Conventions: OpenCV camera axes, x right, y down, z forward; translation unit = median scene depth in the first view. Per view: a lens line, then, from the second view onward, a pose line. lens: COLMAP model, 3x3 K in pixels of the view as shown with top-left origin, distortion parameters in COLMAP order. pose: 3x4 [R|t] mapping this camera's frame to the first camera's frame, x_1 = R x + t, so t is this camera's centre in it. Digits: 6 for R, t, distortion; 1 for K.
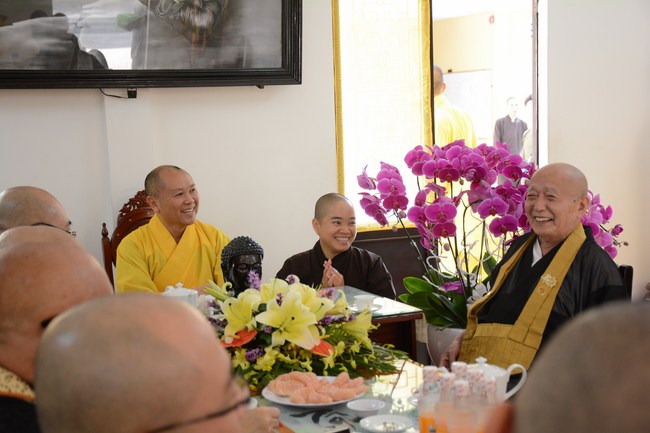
lens RADIAL K [[1078.5, 0, 325.0], [0, 1078.5, 216.5], [0, 0, 1]] dist [0.029640, -0.047828]
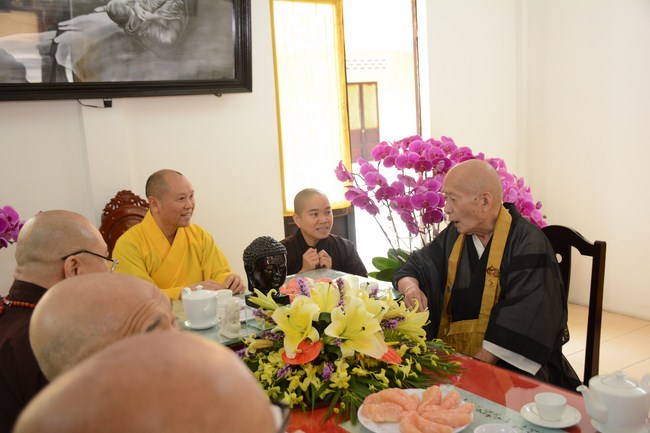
lens RADIAL K [[721.5, 0, 326.0], [0, 721.5, 203.3], [0, 0, 1]] dist [-0.061185, 0.036864]
pose [[0.979699, -0.048840, 0.194433, -0.122607], [0.045577, 0.998735, 0.021220, -0.019694], [-0.195224, -0.011928, 0.980686, 0.271875]]
